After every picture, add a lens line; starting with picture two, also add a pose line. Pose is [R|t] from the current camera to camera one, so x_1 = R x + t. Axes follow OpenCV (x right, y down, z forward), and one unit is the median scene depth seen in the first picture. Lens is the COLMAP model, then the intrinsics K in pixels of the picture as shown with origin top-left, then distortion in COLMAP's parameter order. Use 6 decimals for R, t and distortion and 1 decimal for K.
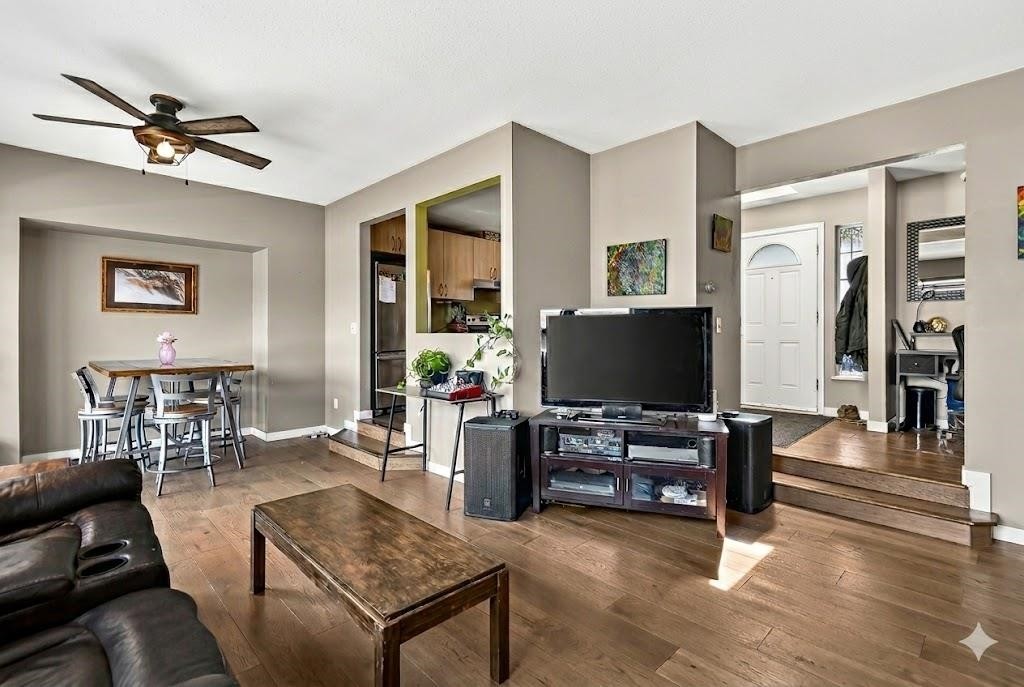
lens RADIAL K [[476.2, 0, 512.0], [0, 476.2, 343.5], [0, 0, 1]] dist [0.003005, 0.000365]
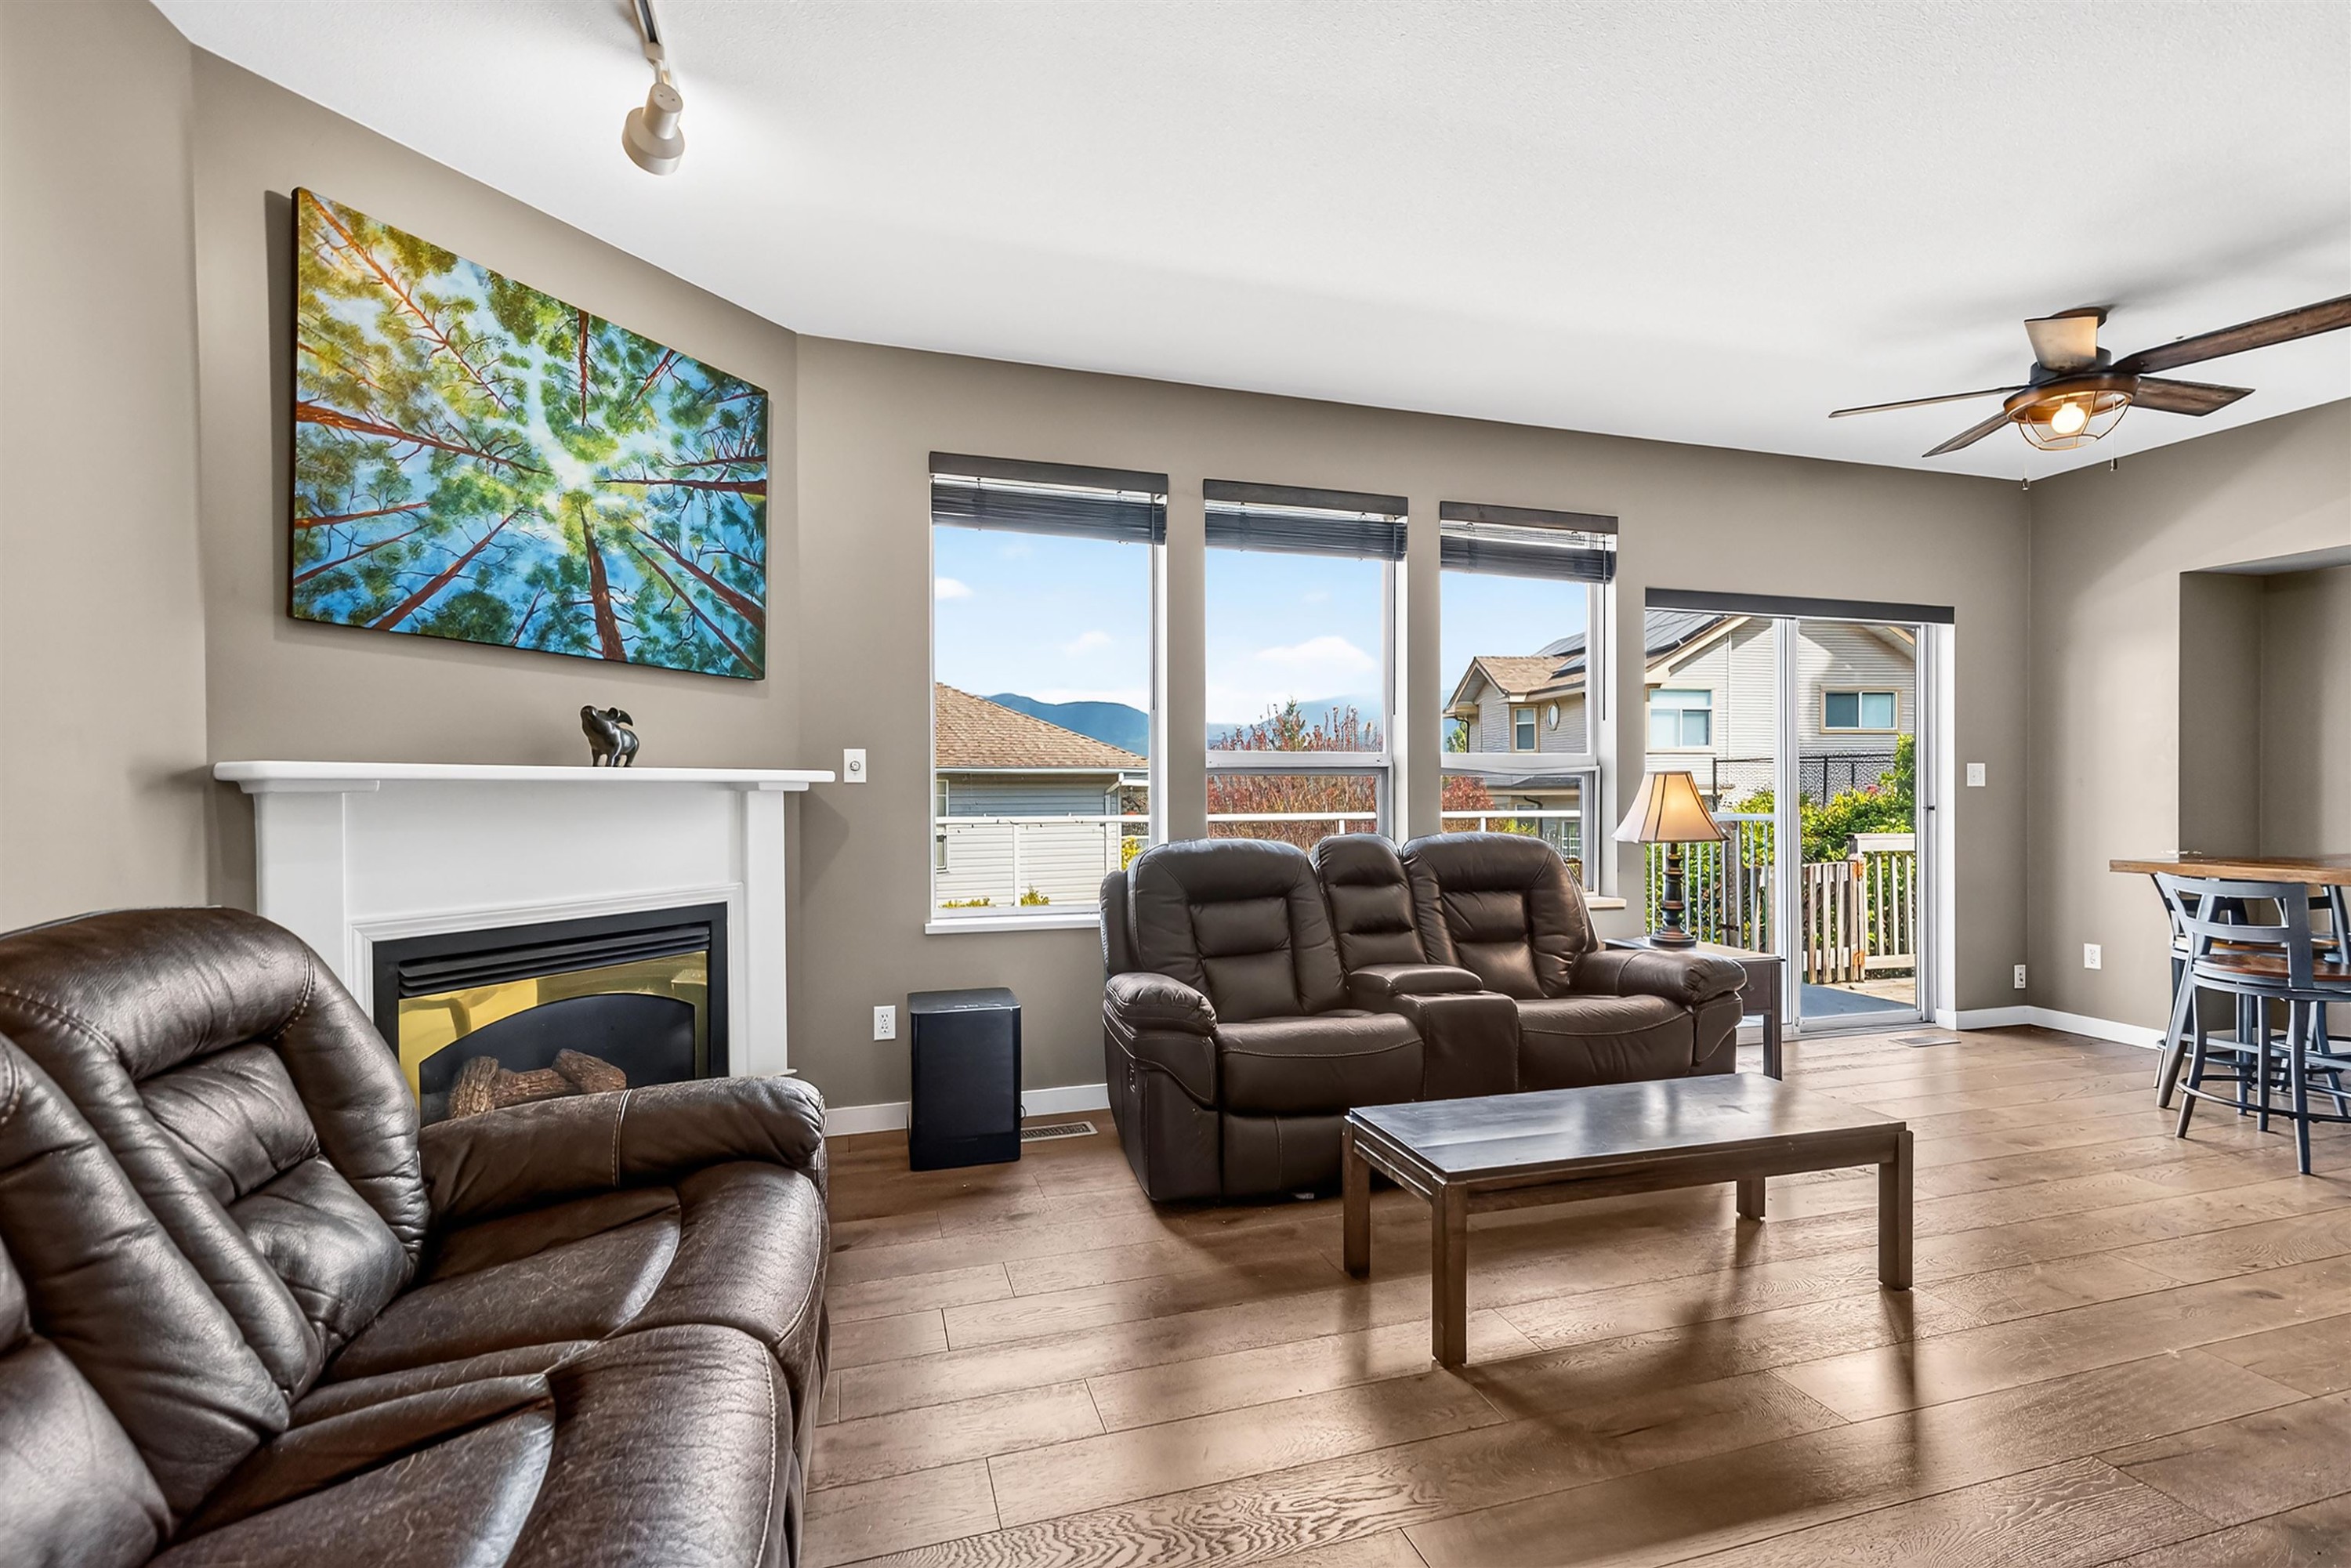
lens RADIAL K [[1093.2, 0, 1175.5], [0, 1093.2, 784.0], [0, 0, 1]] dist [0.003005, 0.000365]
pose [[-0.449627, -0.005998, -0.893196, 0.578587], [-0.014284, 0.999898, 0.000476, -0.008178], [0.893102, 0.012973, -0.449667, 0.556364]]
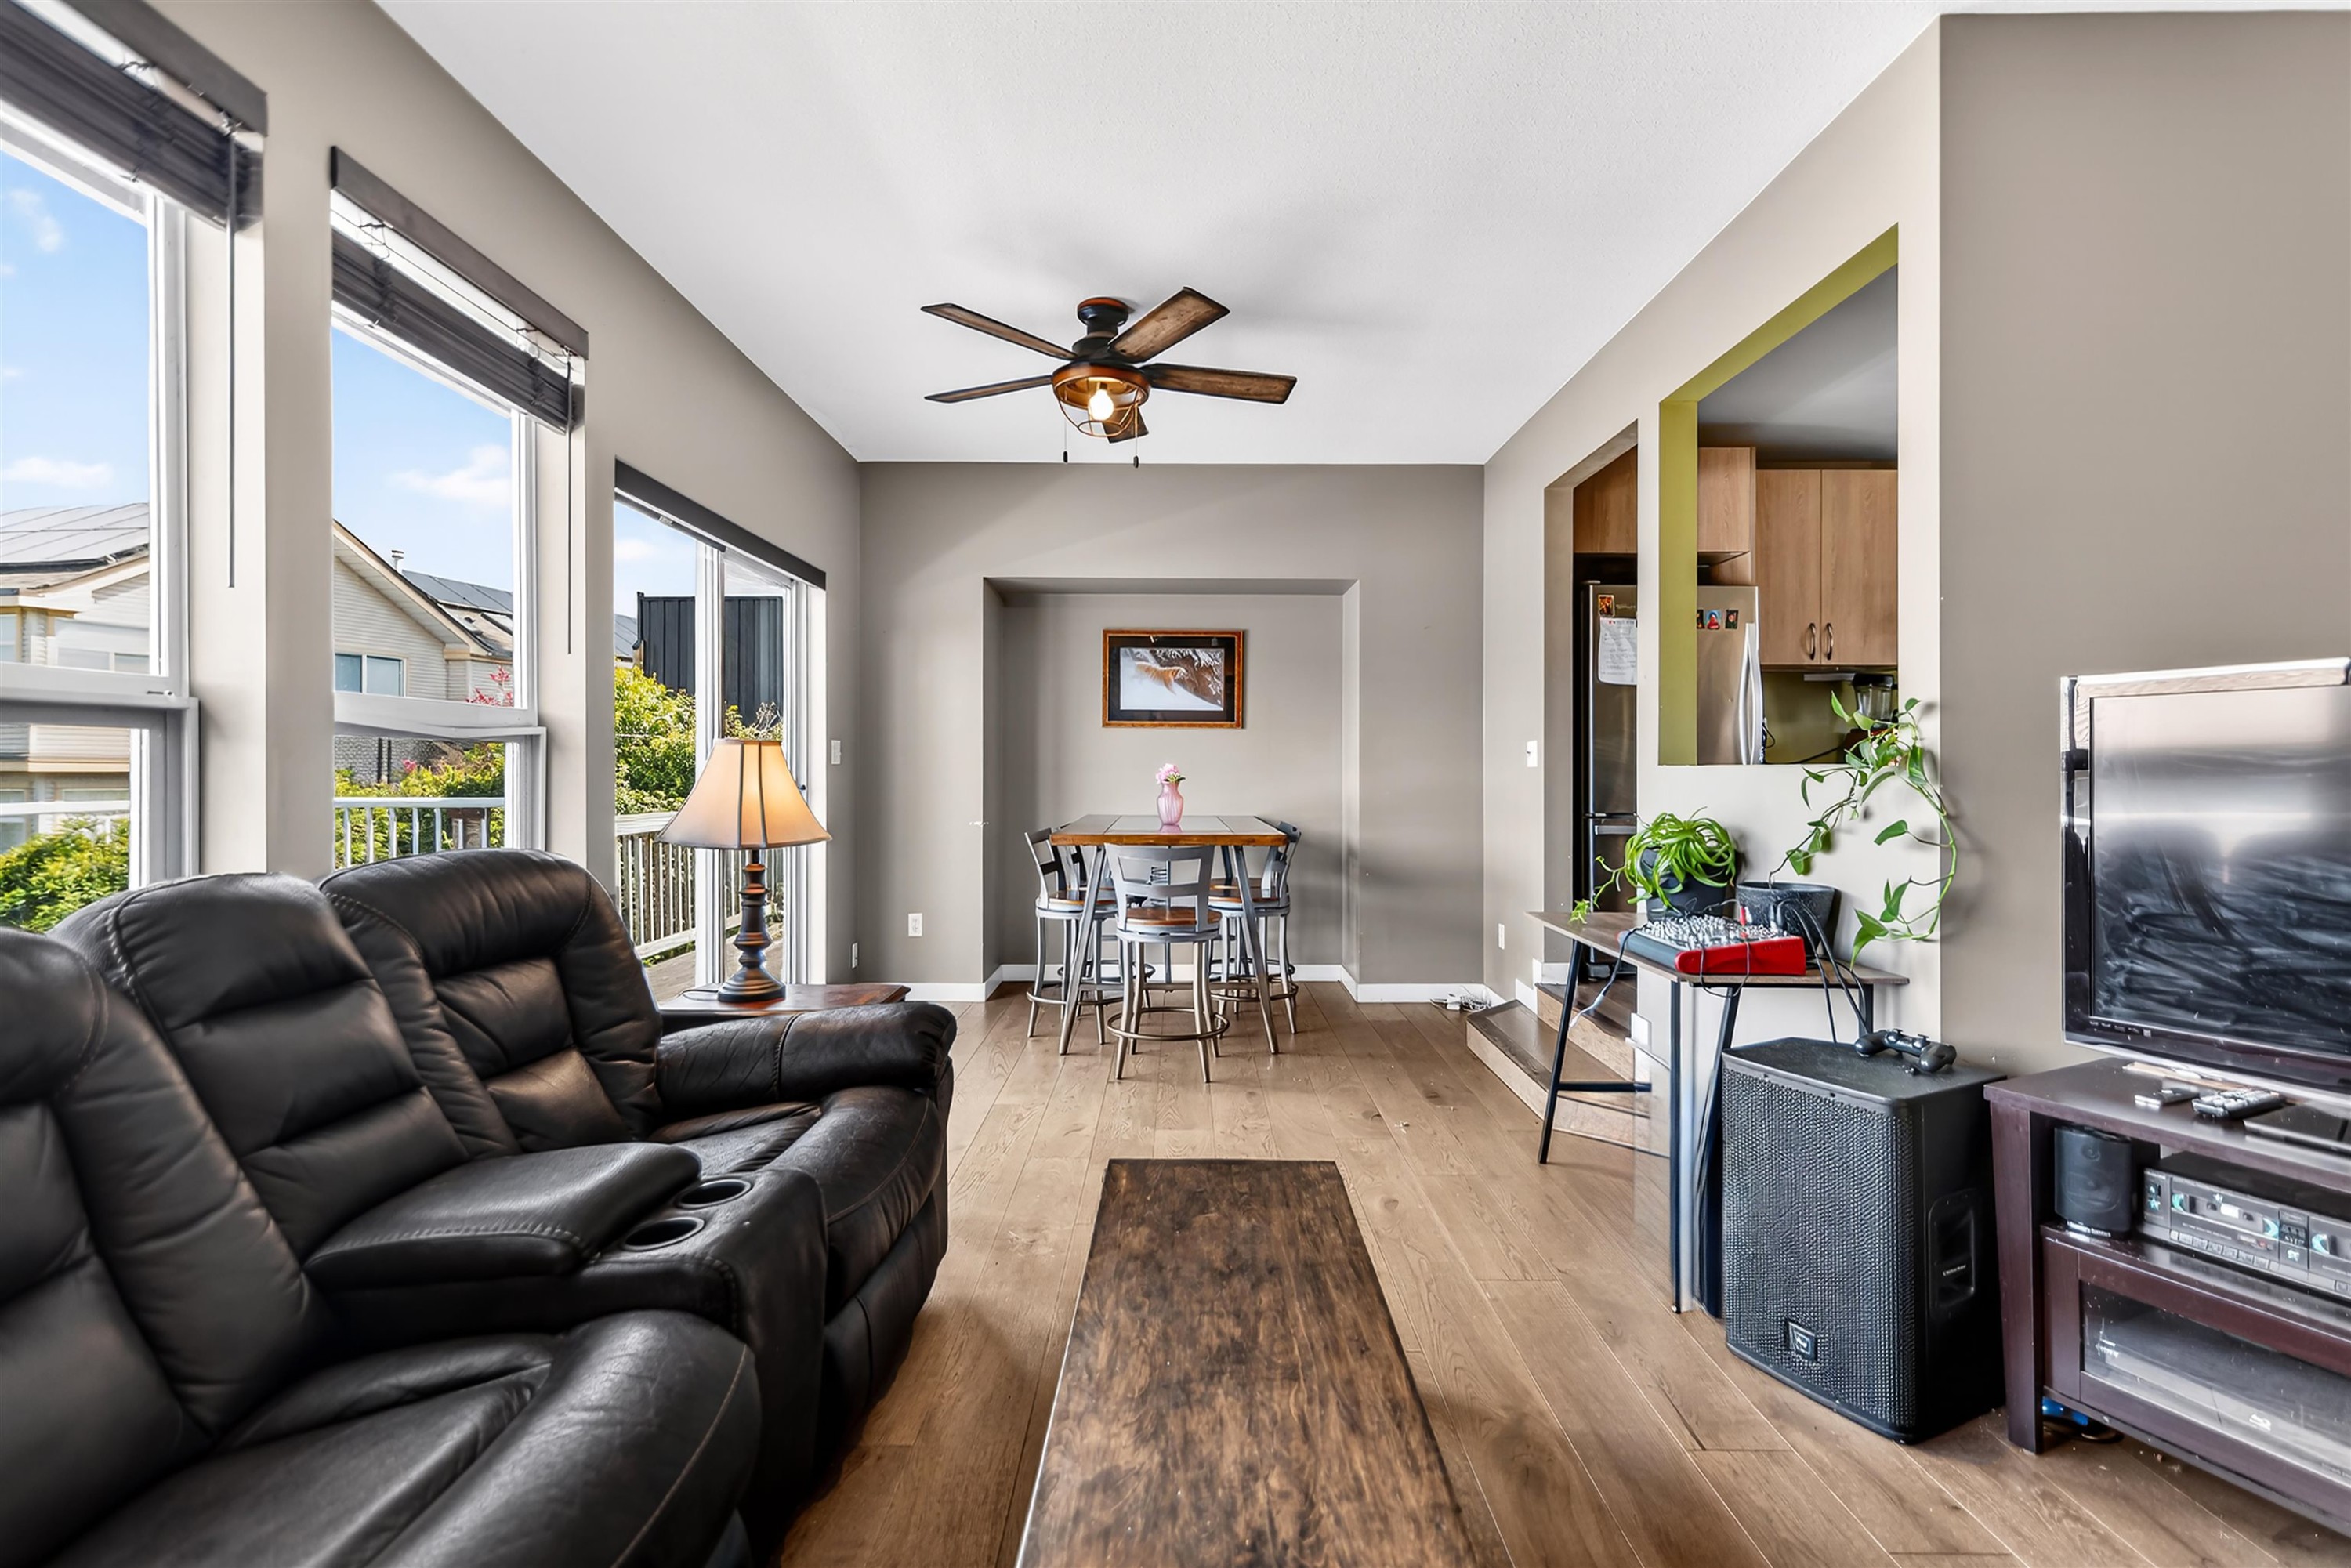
lens RADIAL K [[1070.1, 0, 1166.7], [0, 1070.1, 778.3], [0, 0, 1]] dist [0.027143, -0.007854]
pose [[0.721717, 0.009273, -0.692126, 0.103040], [-0.016534, 0.999856, -0.003844, -0.003750], [0.691991, 0.014218, 0.721766, 0.191099]]
